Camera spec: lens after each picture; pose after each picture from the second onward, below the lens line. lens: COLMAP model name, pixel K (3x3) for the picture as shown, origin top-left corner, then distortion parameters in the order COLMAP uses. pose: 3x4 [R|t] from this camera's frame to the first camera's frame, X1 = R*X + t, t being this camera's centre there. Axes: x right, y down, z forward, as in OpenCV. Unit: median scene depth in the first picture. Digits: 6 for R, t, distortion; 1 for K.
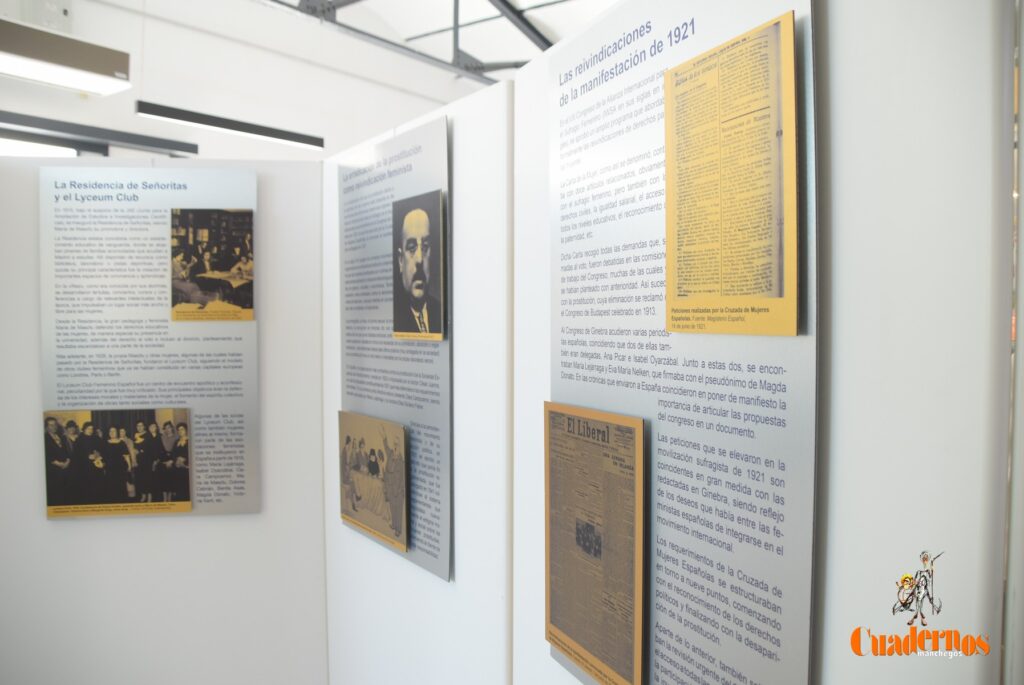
lens RADIAL K [[810.9, 0, 514.8], [0, 810.9, 339.2], [0, 0, 1]] dist [-0.170981, 0.120543]
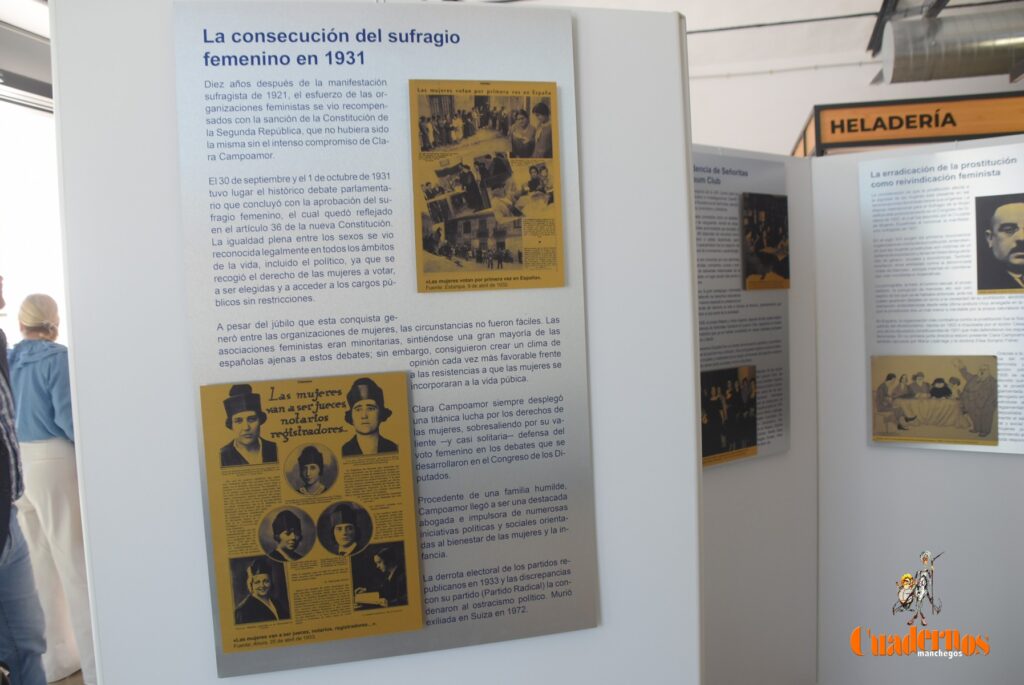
lens RADIAL K [[810.9, 0, 511.1], [0, 810.9, 346.4], [0, 0, 1]] dist [-0.170981, 0.120543]
pose [[0.932384, -0.056886, 0.356965, -1.179231], [0.049710, 0.998335, 0.029254, 0.007869], [-0.358035, -0.009531, 0.933659, 0.032169]]
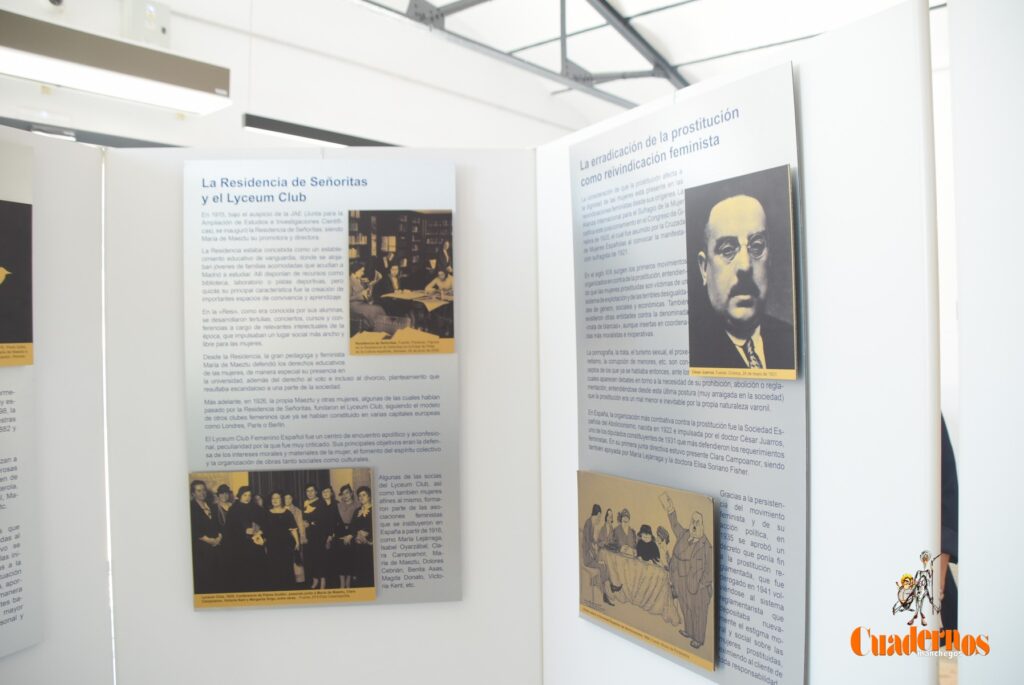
lens RADIAL K [[810.9, 0, 511.3], [0, 810.9, 340.9], [0, 0, 1]] dist [-0.170981, 0.120543]
pose [[0.996428, -0.015295, -0.083054, -0.212282], [0.012718, 0.999424, -0.031468, -0.010108], [0.083487, 0.030300, 0.996048, 0.225811]]
